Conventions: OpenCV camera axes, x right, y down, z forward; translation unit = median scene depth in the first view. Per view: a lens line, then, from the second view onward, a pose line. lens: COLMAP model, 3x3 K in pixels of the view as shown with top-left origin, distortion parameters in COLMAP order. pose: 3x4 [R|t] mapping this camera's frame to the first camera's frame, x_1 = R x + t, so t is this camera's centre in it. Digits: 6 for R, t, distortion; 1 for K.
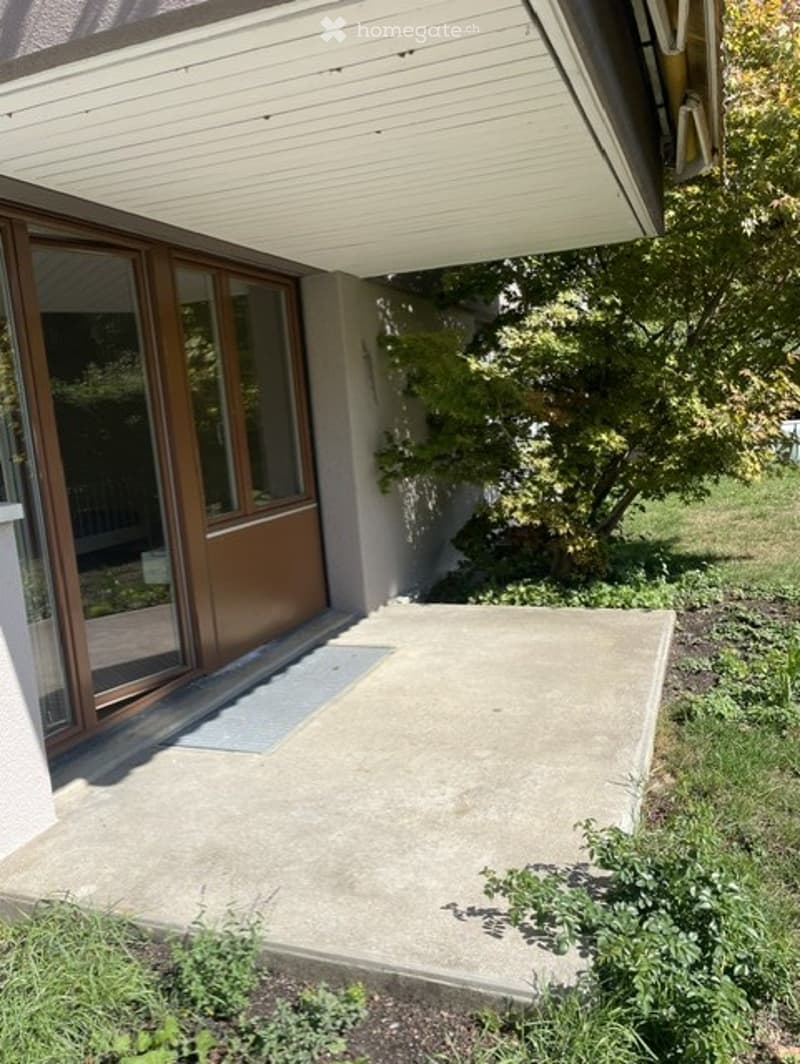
lens RADIAL K [[807.9, 0, 412.0], [0, 807.9, 532.6], [0, 0, 1]] dist [0.066884, -0.089927]
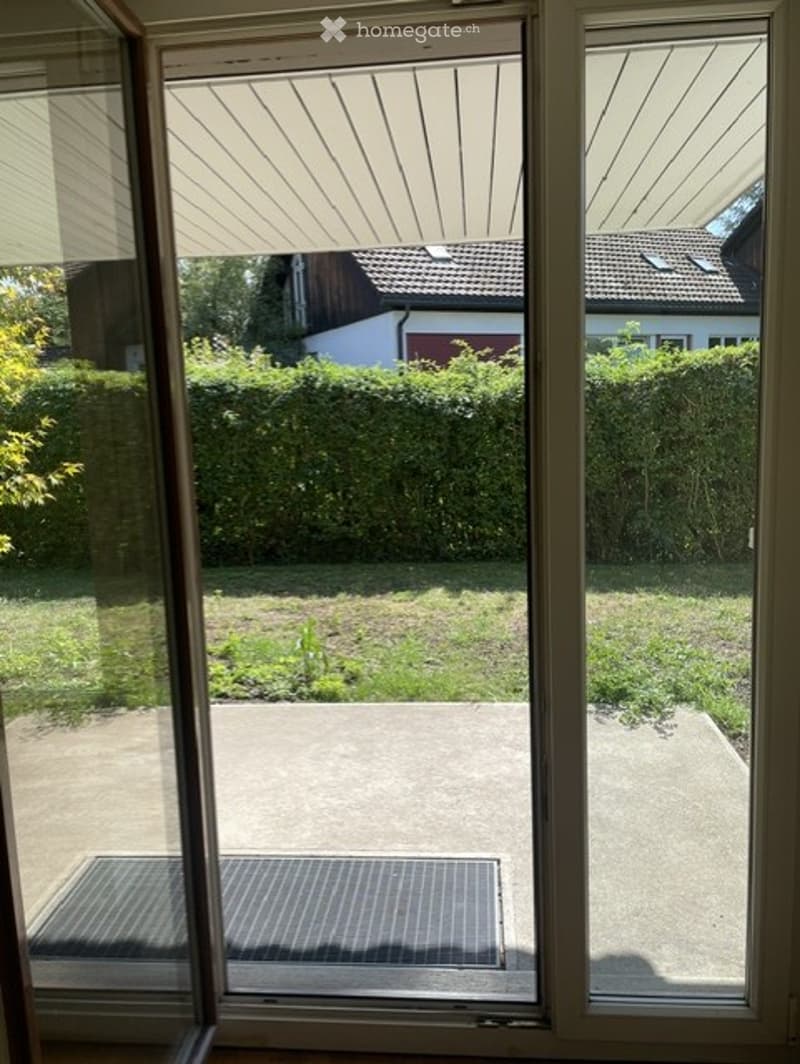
lens RADIAL K [[807.9, 0, 412.0], [0, 807.9, 532.6], [0, 0, 1]] dist [0.066884, -0.089927]
pose [[-0.273624, -0.049867, 0.960543, -1.318836], [0.202576, 0.973267, 0.108234, -0.197120], [-0.940262, 0.224198, -0.256207, 1.784050]]
